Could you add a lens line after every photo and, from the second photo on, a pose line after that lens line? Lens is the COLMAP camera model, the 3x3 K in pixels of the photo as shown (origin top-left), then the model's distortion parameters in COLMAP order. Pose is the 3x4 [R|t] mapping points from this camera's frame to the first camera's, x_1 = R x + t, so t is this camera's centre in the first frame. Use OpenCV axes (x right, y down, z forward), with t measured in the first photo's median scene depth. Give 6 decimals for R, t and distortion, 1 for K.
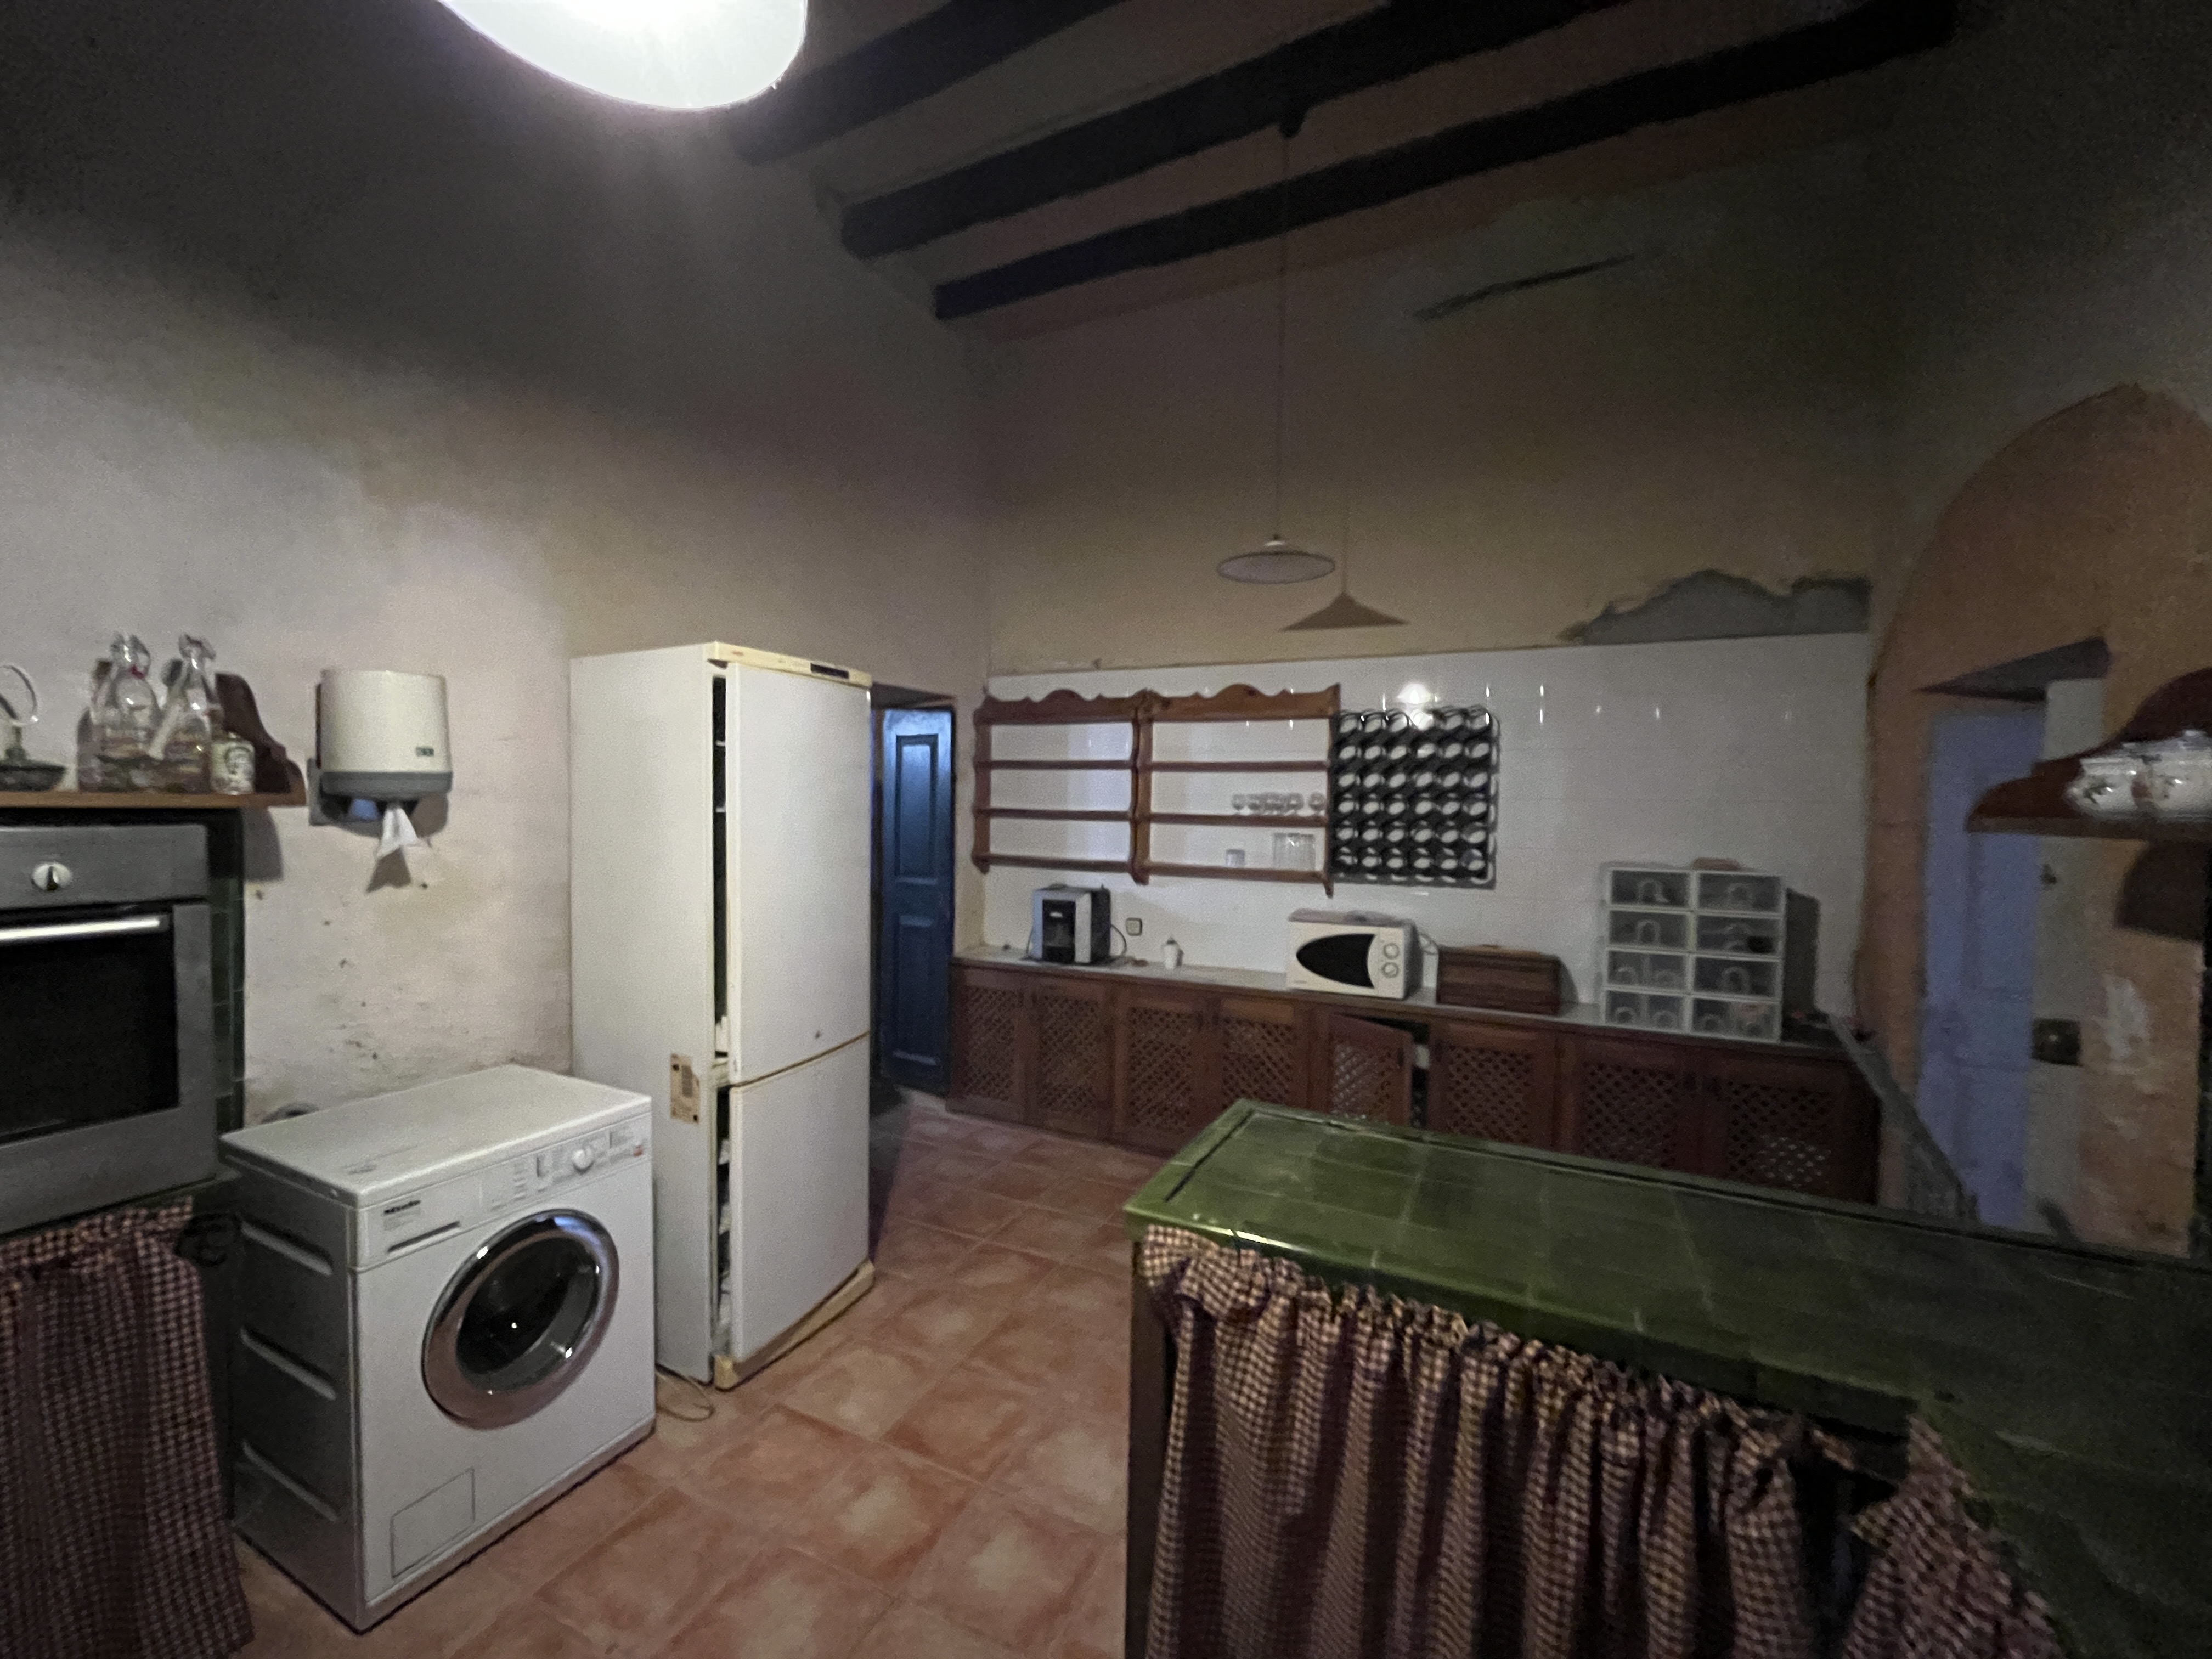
lens RADIAL K [[899.3, 0, 1101.9], [0, 899.3, 831.1], [0, 0, 1]] dist [-0.002426, 0.000430]
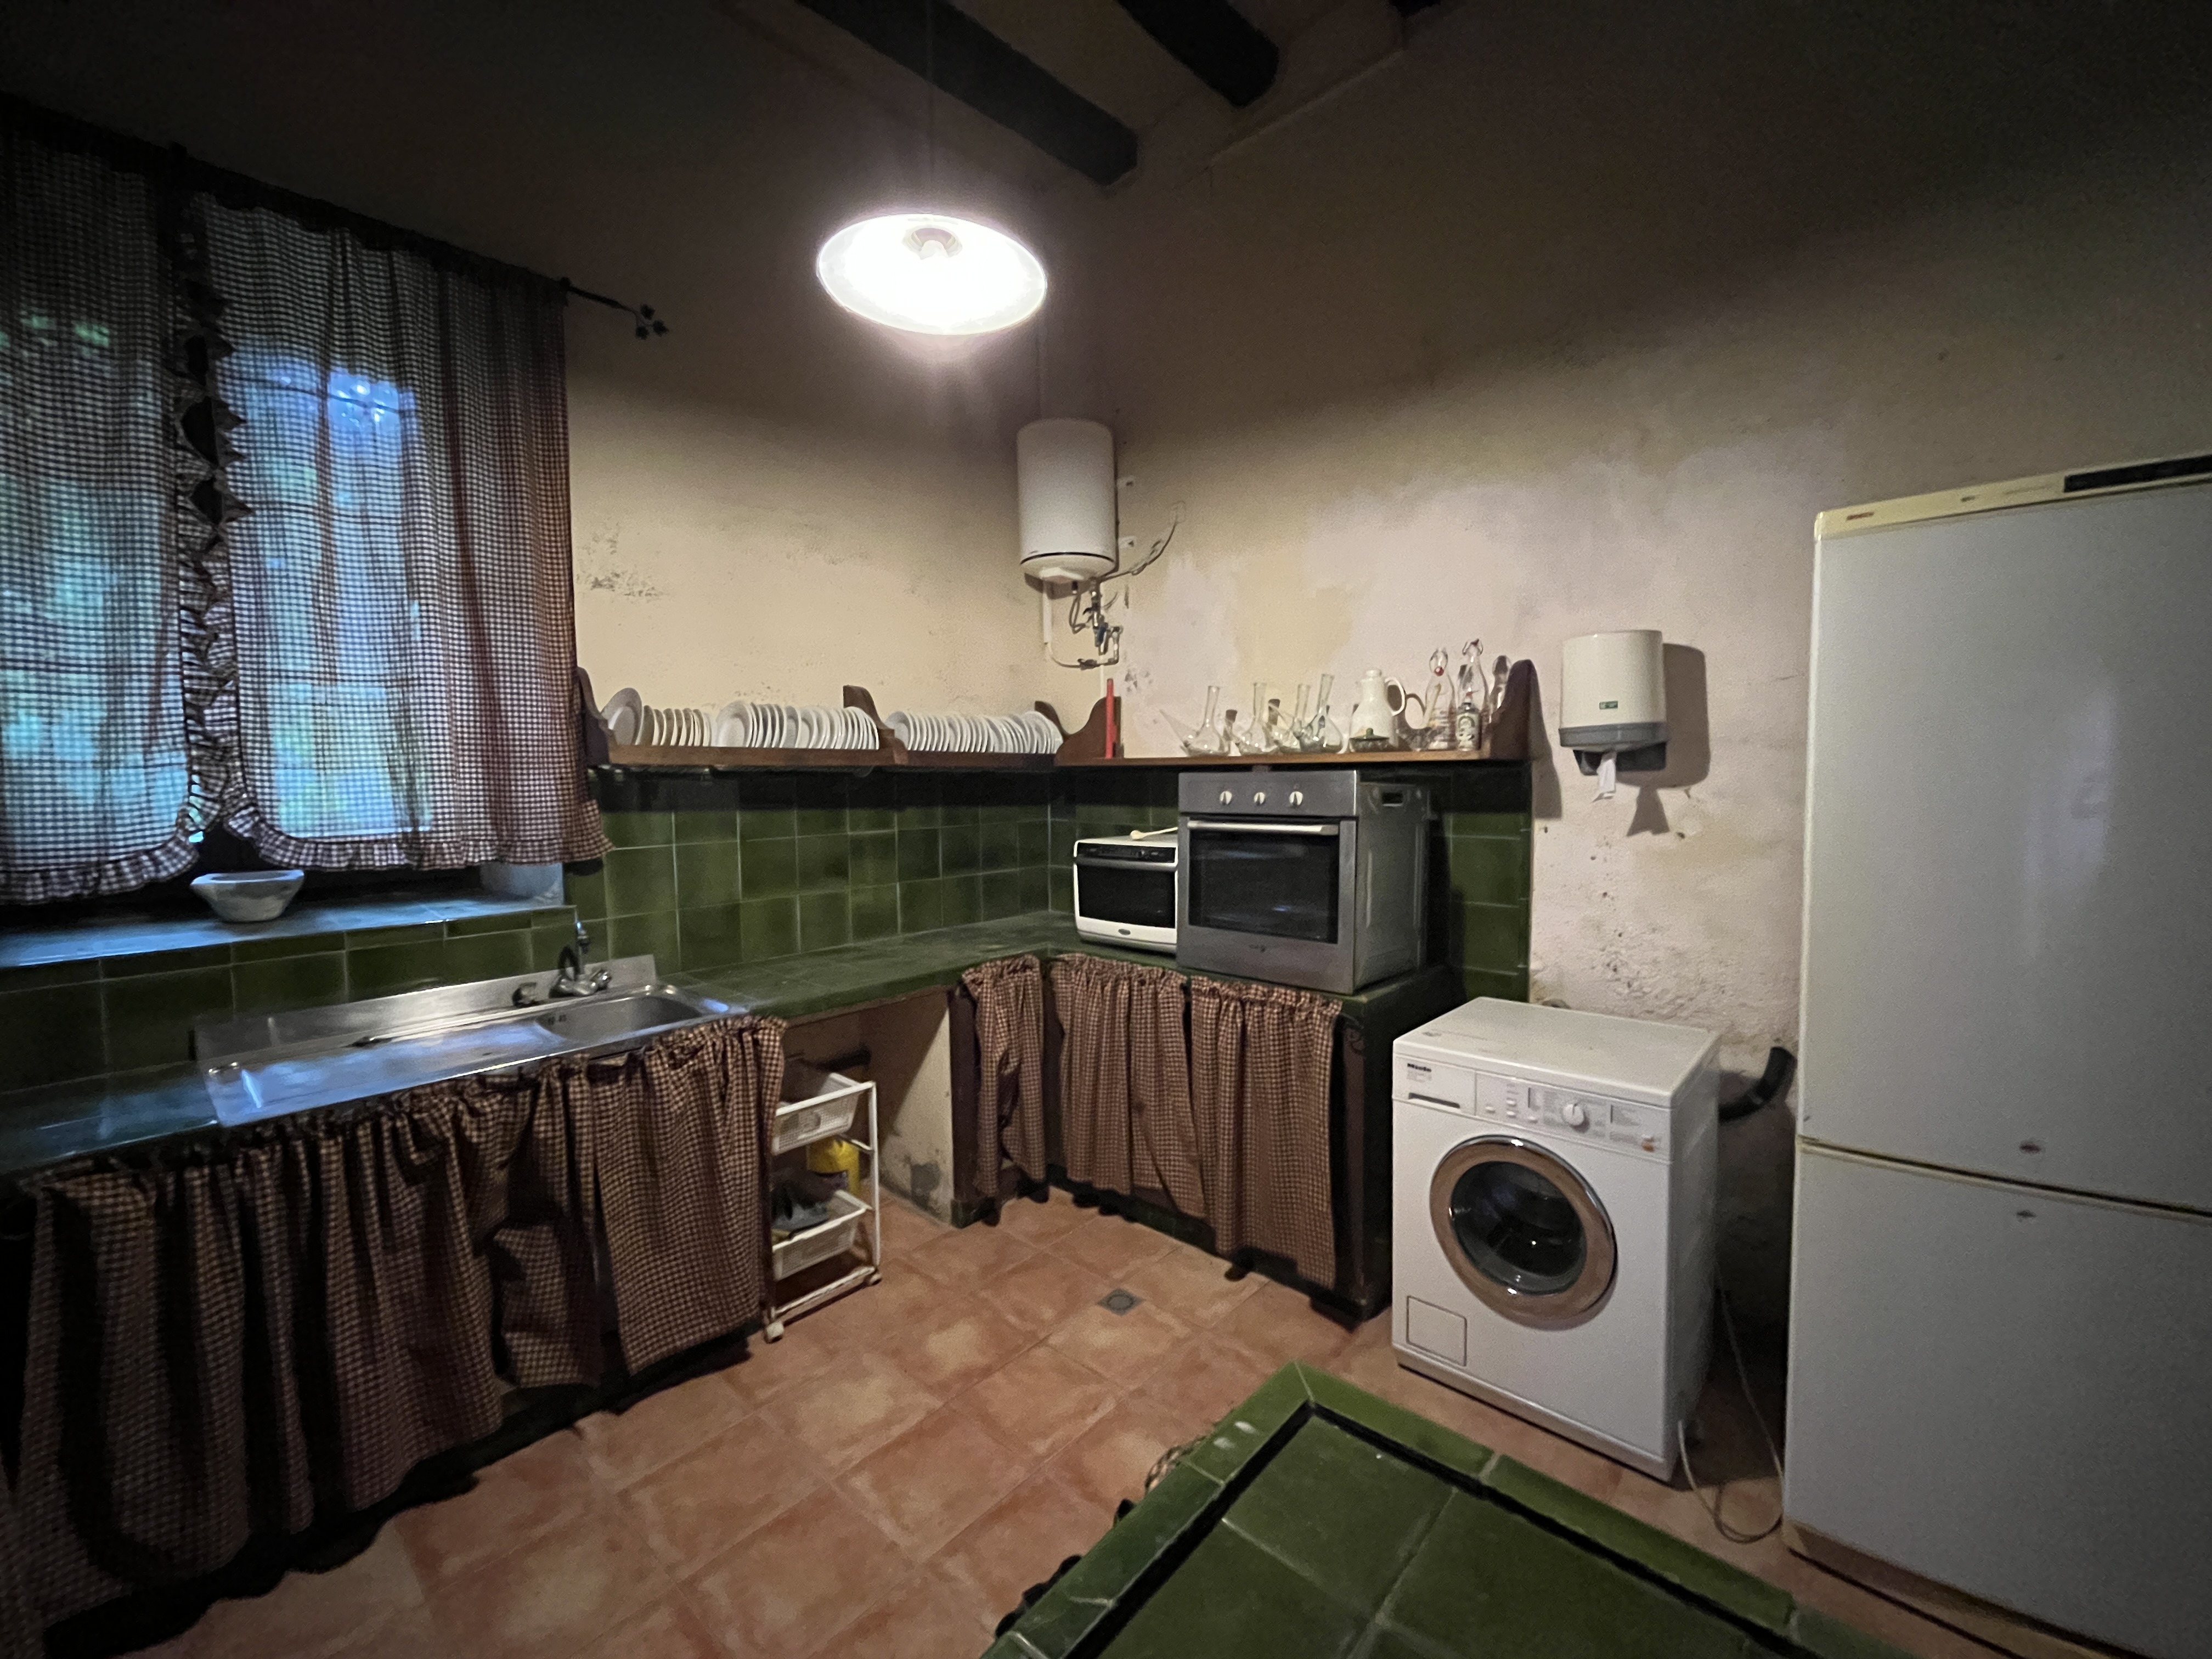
lens RADIAL K [[899.3, 0, 1100.8], [0, 899.3, 829.8], [0, 0, 1]] dist [-0.002426, 0.000430]
pose [[-0.268744, 0.050619, -0.961881, 0.300101], [-0.019702, 0.998120, 0.058030, 0.006424], [0.963010, 0.034546, -0.267241, 0.473527]]
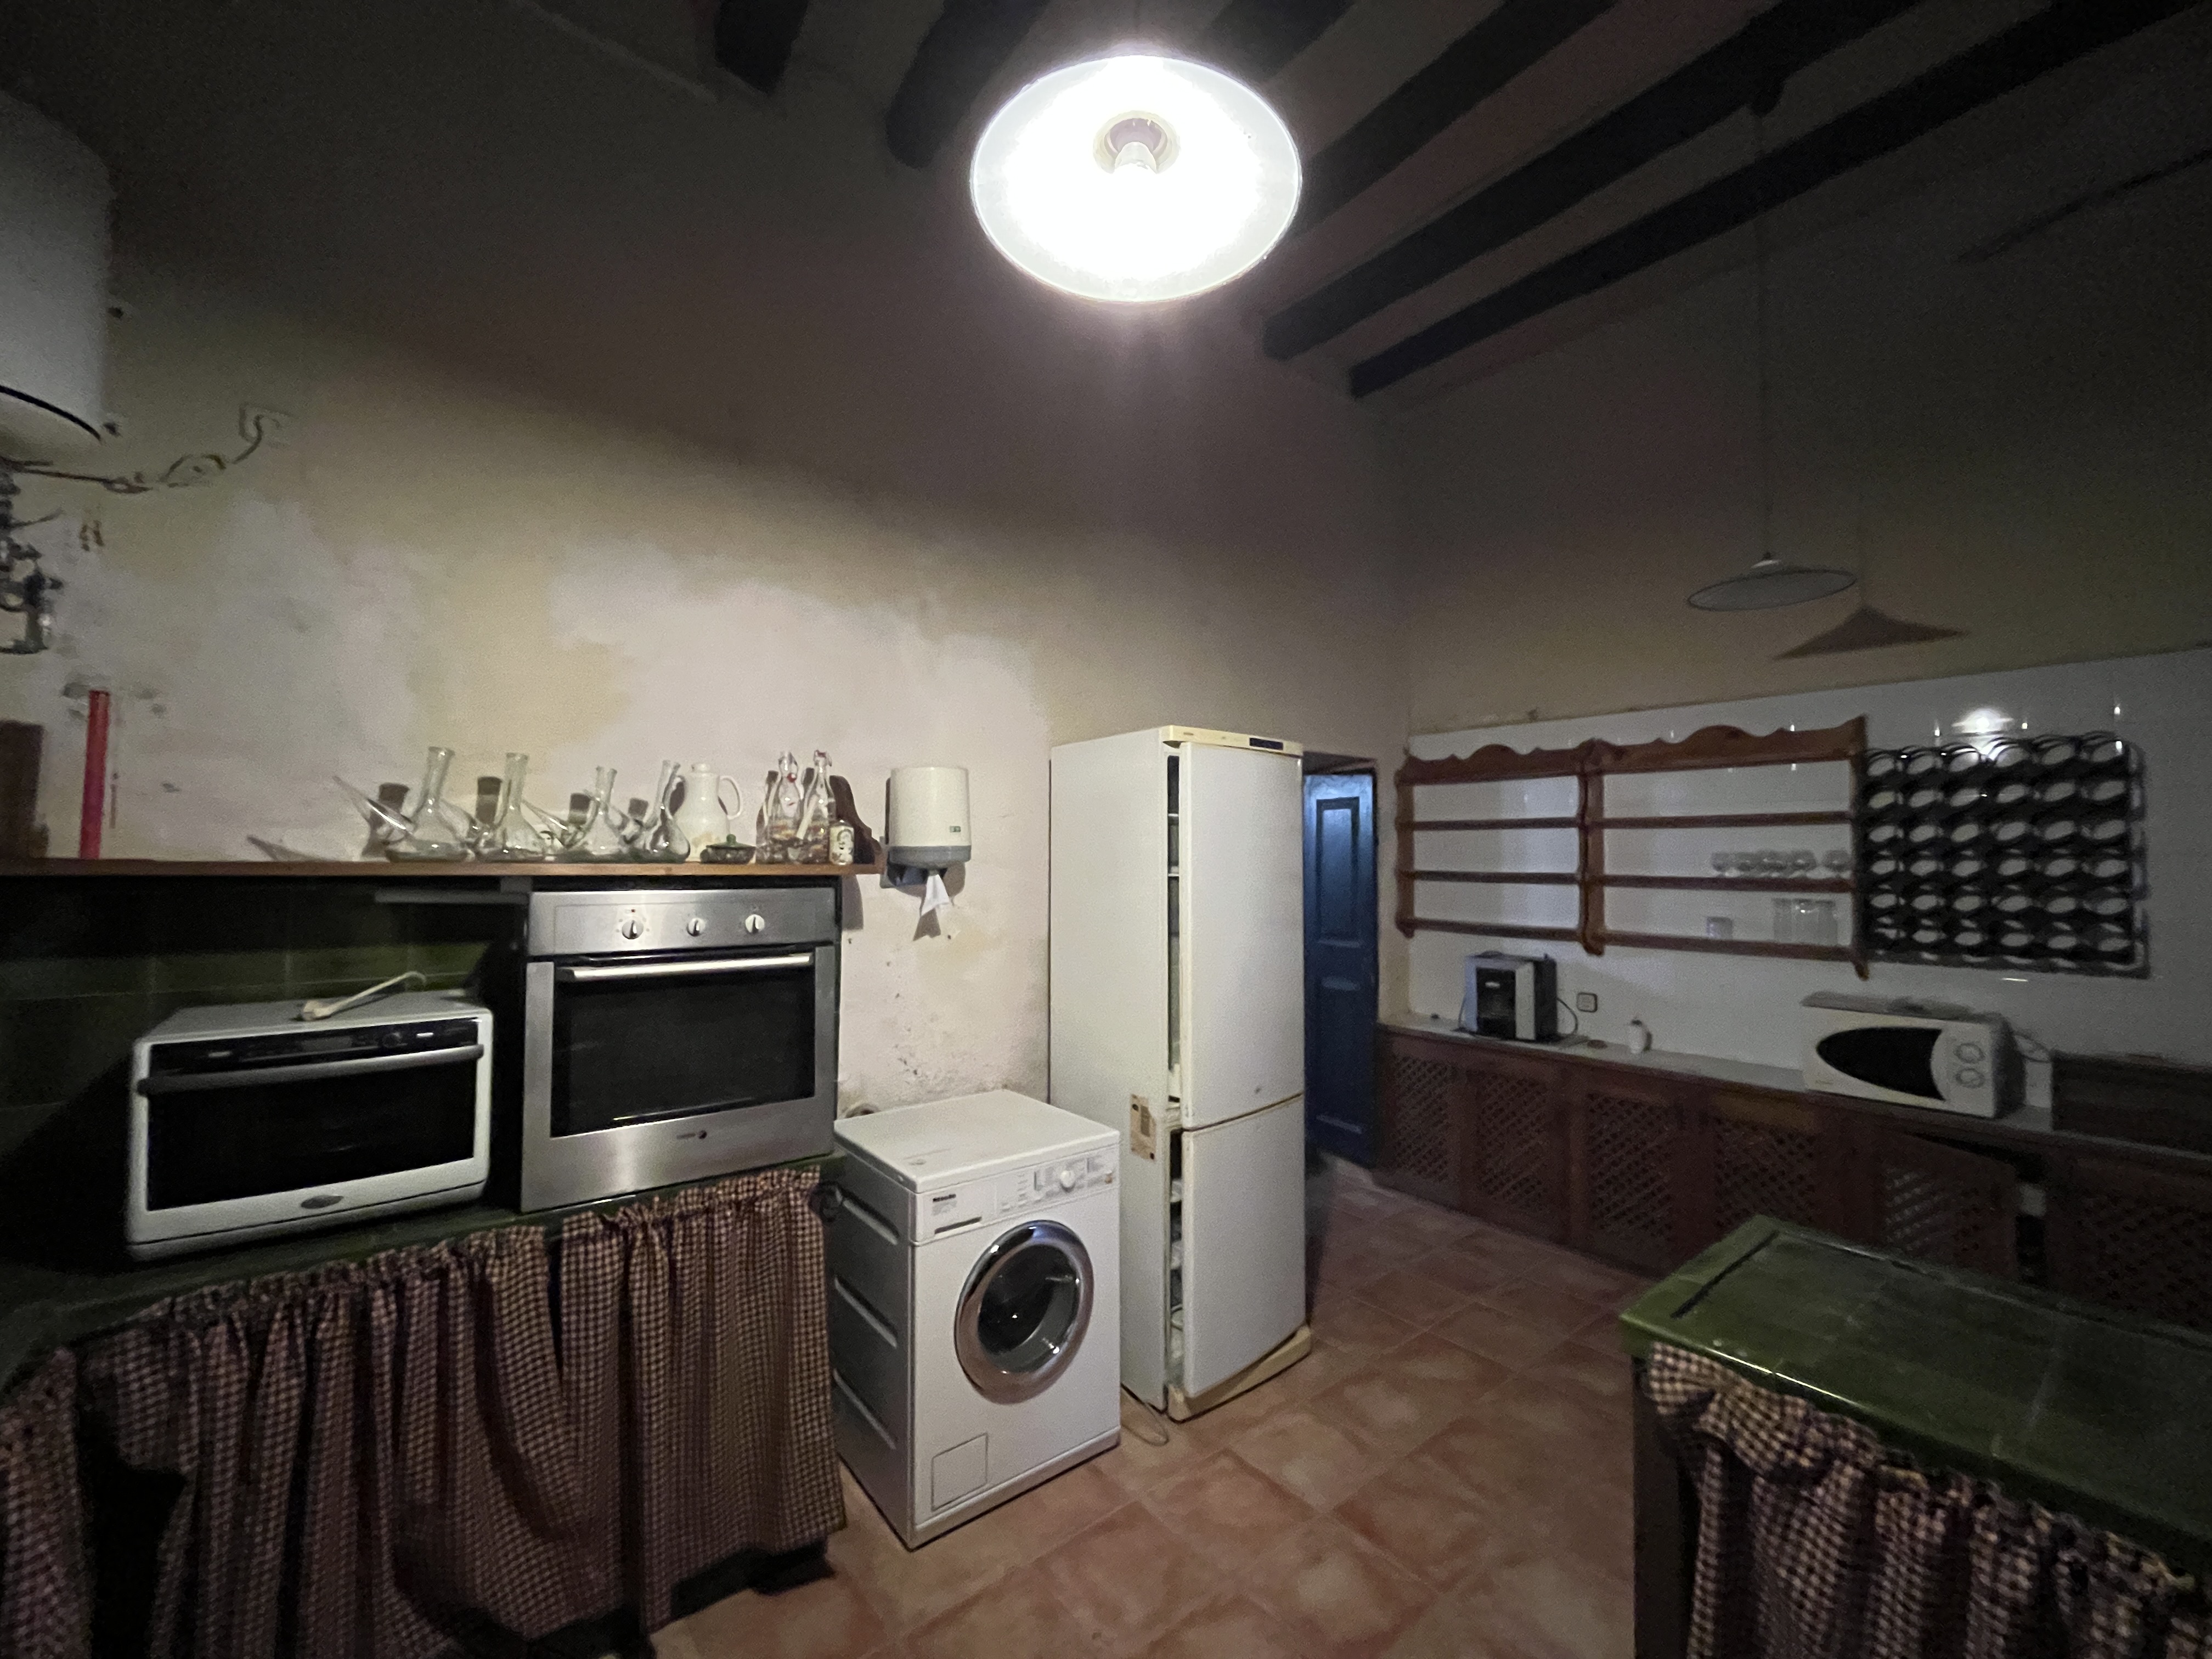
lens RADIAL K [[899.3, 0, 1101.1], [0, 899.3, 830.0], [0, 0, 1]] dist [-0.002426, 0.000430]
pose [[0.904873, -0.024717, -0.424964, -0.024167], [-0.005029, 0.997623, -0.068731, -0.001366], [0.425652, 0.064330, 0.902597, -0.030745]]
